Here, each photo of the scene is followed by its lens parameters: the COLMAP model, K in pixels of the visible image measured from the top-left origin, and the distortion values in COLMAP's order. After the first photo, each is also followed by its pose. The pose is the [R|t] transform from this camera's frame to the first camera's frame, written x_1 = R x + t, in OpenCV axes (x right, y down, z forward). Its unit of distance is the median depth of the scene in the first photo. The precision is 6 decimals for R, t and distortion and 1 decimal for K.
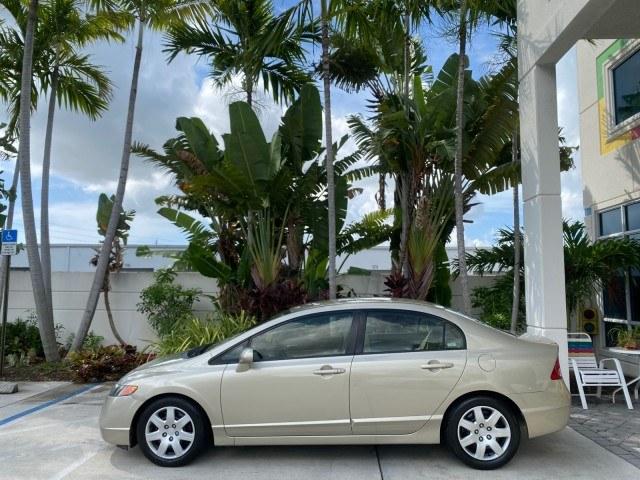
lens RADIAL K [[494.6, 0, 315.4], [0, 494.6, 239.3], [0, 0, 1]] dist [0.028923, -0.031798]
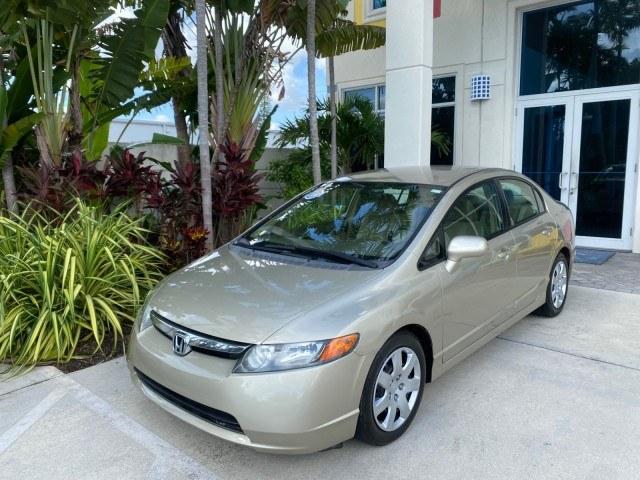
lens RADIAL K [[494.6, 0, 318.0], [0, 494.6, 240.3], [0, 0, 1]] dist [0.028923, -0.031798]
pose [[0.629118, -0.132829, 0.765877, -0.401821], [-0.060118, 0.974026, 0.218312, 0.038600], [-0.774982, -0.183386, 0.604792, 0.365263]]
